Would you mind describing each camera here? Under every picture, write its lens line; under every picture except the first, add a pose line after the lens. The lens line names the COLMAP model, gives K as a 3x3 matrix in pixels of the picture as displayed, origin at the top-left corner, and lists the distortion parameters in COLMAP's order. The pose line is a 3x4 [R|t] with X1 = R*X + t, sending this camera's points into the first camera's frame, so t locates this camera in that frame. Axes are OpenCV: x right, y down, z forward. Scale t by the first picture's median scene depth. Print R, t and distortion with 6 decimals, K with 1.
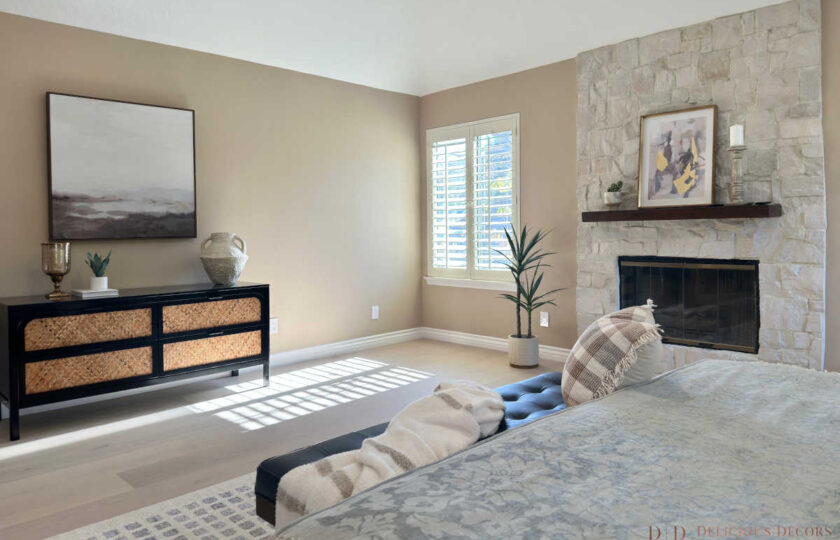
lens RADIAL K [[609.7, 0, 416.8], [0, 609.7, 249.1], [0, 0, 1]] dist [0.157325, -0.226155]
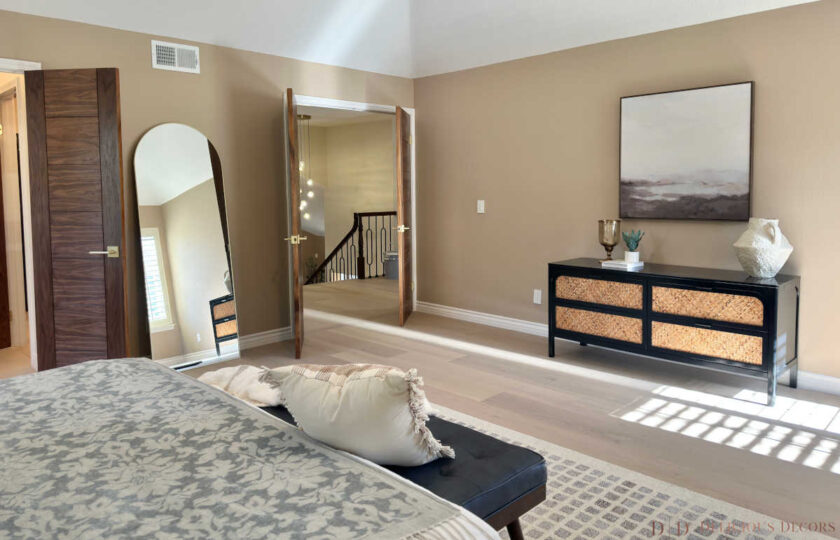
lens RADIAL K [[609.7, 0, 416.8], [0, 609.7, 249.1], [0, 0, 1]] dist [0.157325, -0.226155]
pose [[0.040752, 0.115330, -0.992491, 0.607237], [-0.028082, 0.993056, 0.114243, -0.078544], [0.998775, 0.023215, 0.043707, 0.528453]]
